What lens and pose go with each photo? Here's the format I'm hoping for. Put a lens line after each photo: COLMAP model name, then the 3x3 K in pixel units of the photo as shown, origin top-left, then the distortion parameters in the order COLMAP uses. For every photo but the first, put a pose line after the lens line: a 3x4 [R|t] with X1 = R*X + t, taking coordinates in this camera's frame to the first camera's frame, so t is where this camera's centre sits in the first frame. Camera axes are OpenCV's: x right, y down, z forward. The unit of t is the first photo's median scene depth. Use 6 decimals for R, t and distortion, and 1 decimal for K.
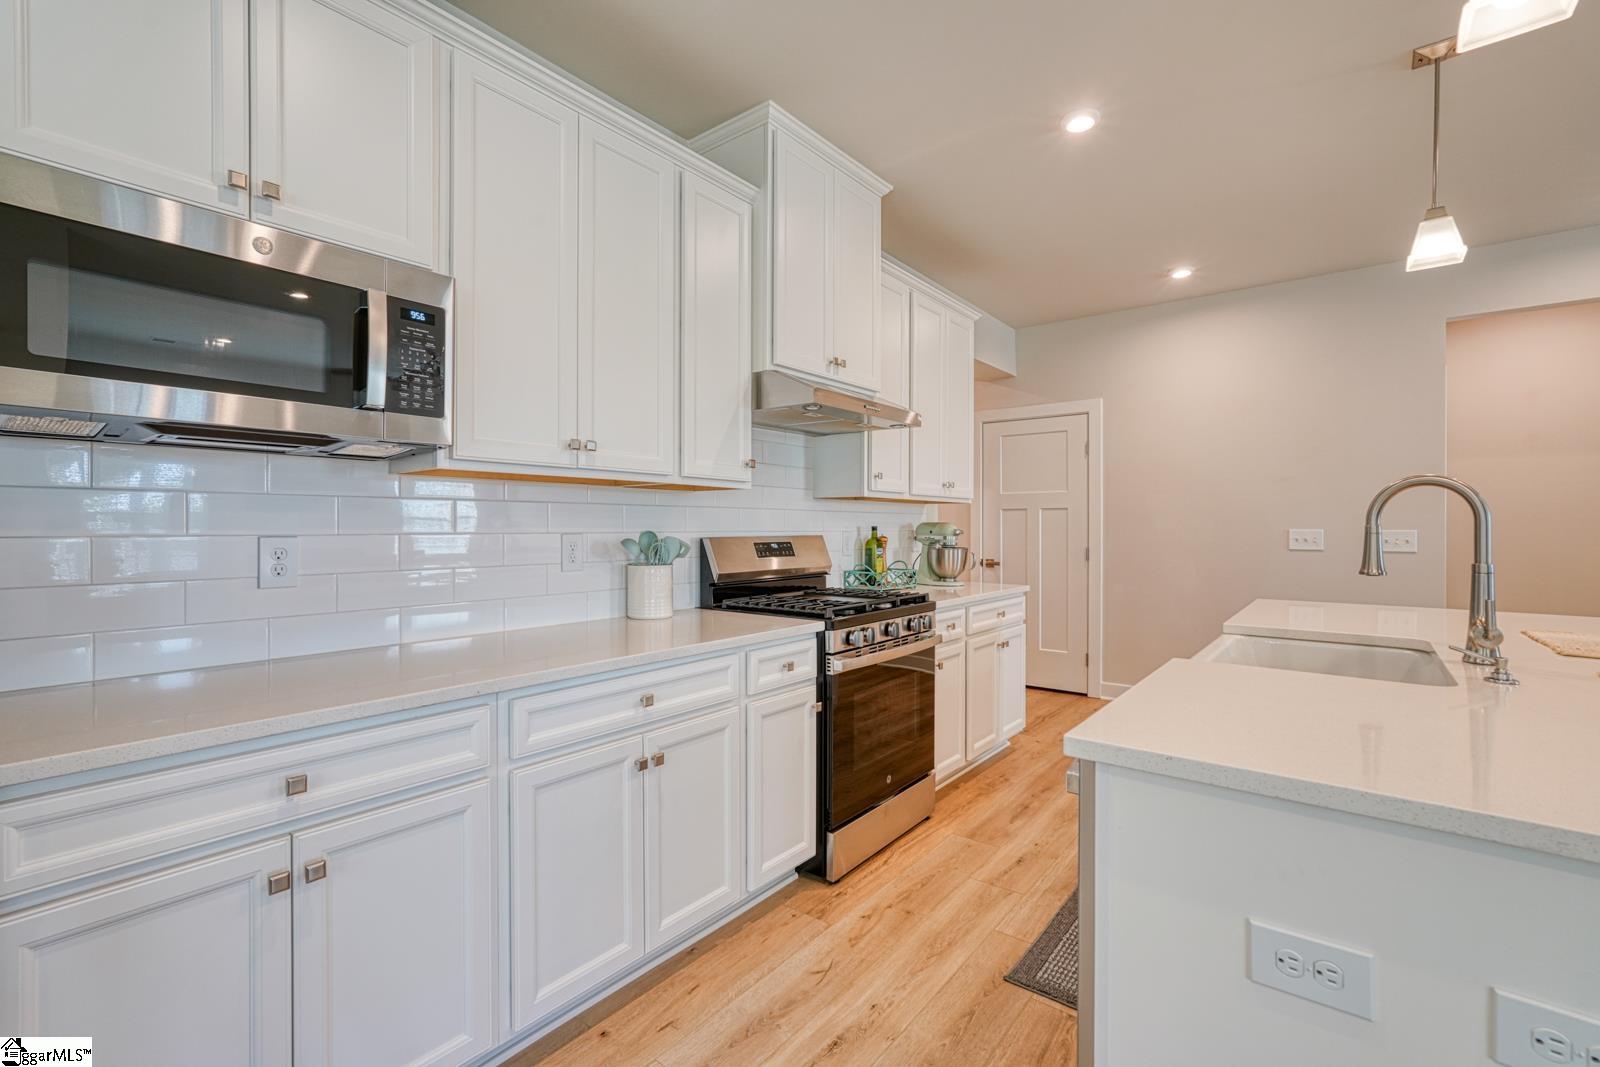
lens RADIAL K [[702.8, 0, 804.5], [0, 702.8, 525.1], [0, 0, 1]] dist [-0.007321, 0.004013]
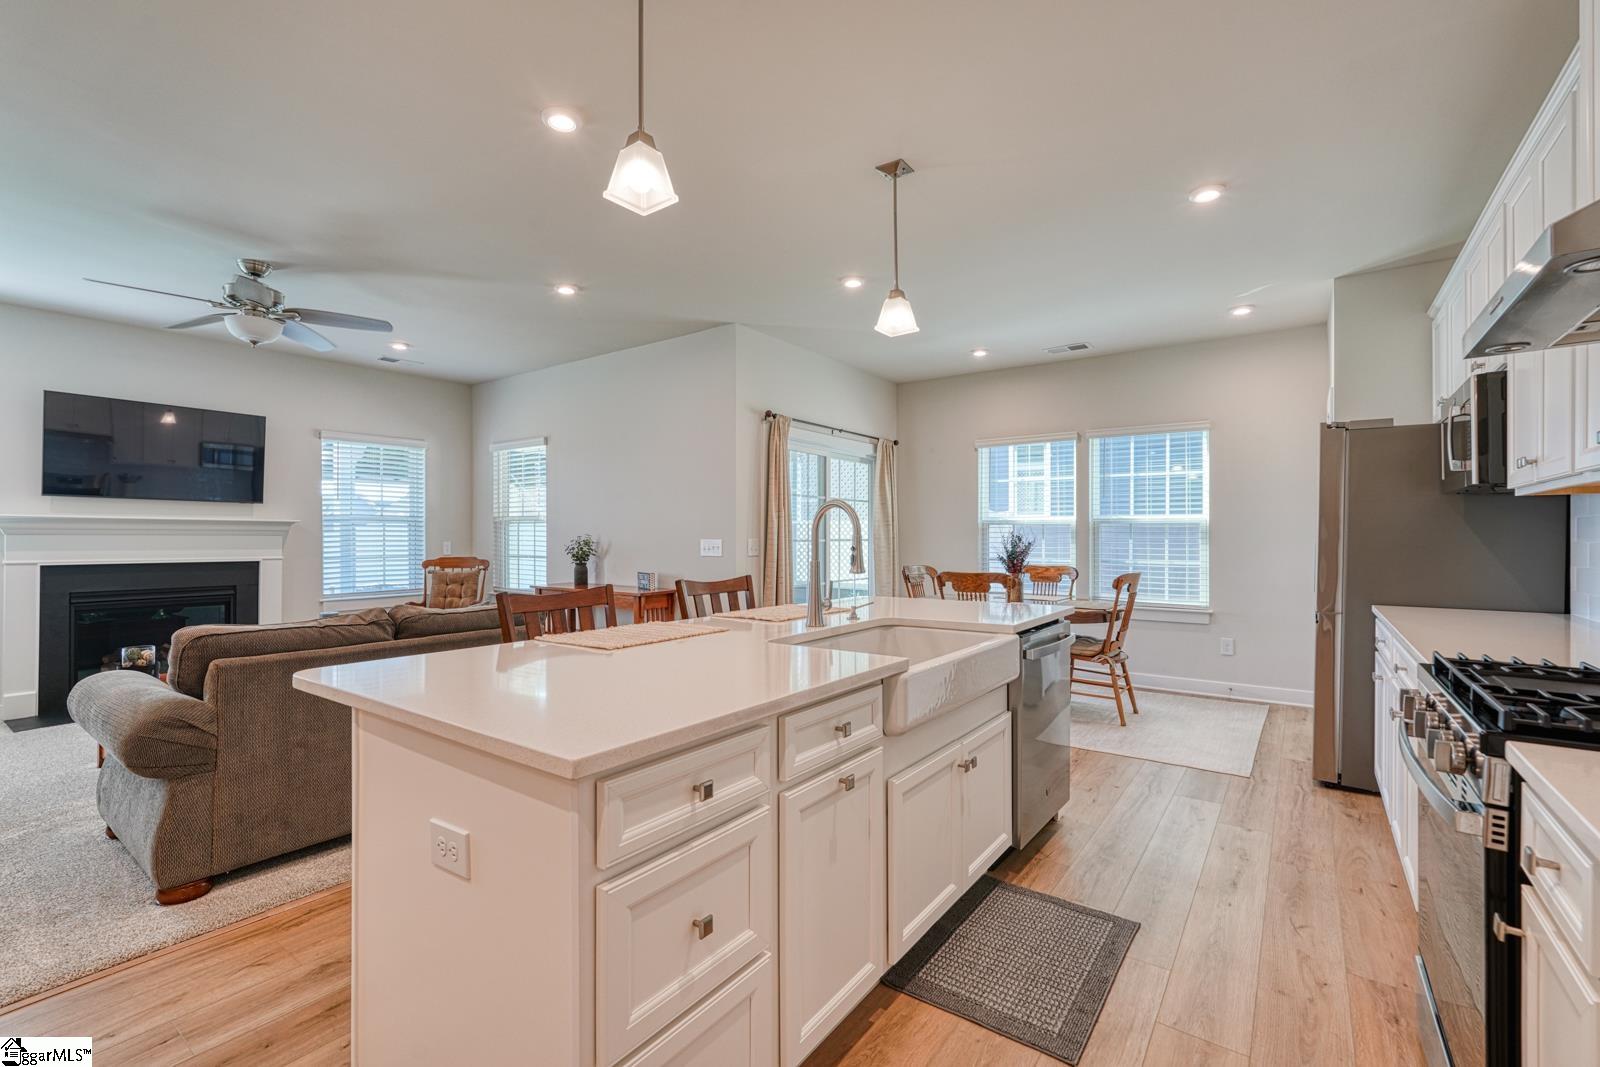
lens RADIAL K [[702.8, 0, 807.0], [0, 702.8, 535.8], [0, 0, 1]] dist [-0.007321, 0.004013]
pose [[-0.998804, -0.003526, -0.048763, 0.628110], [-0.003530, 0.999994, -0.000008, 0.002564], [0.048763, 0.000164, -0.998810, 1.495775]]
